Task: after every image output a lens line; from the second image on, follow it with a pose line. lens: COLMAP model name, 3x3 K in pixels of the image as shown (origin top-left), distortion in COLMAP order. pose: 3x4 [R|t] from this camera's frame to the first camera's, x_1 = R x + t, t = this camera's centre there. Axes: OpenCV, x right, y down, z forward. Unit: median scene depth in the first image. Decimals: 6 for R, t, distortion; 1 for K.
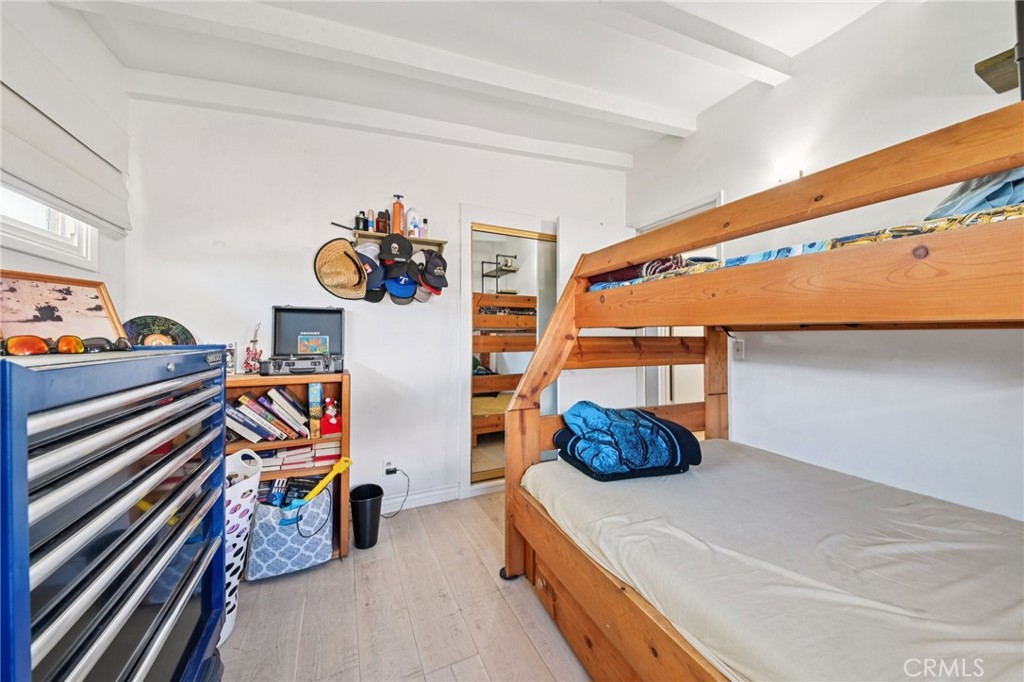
lens RADIAL K [[361.9, 0, 510.7], [0, 361.9, 335.0], [0, 0, 1]] dist [-0.000372, -0.000281]
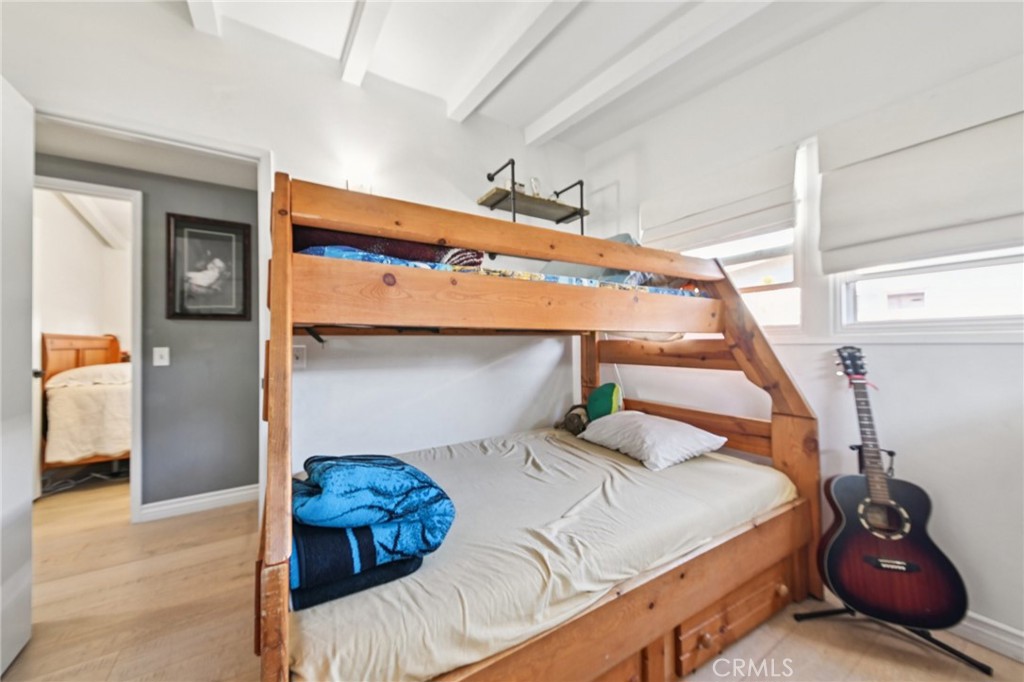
lens RADIAL K [[361.9, 0, 513.7], [0, 361.9, 336.8], [0, 0, 1]] dist [-0.000372, -0.000281]
pose [[-0.151683, 0.011584, 0.988361, -0.397668], [0.005011, 0.999927, -0.010951, 0.006390], [-0.988417, 0.003291, -0.151730, 0.905018]]
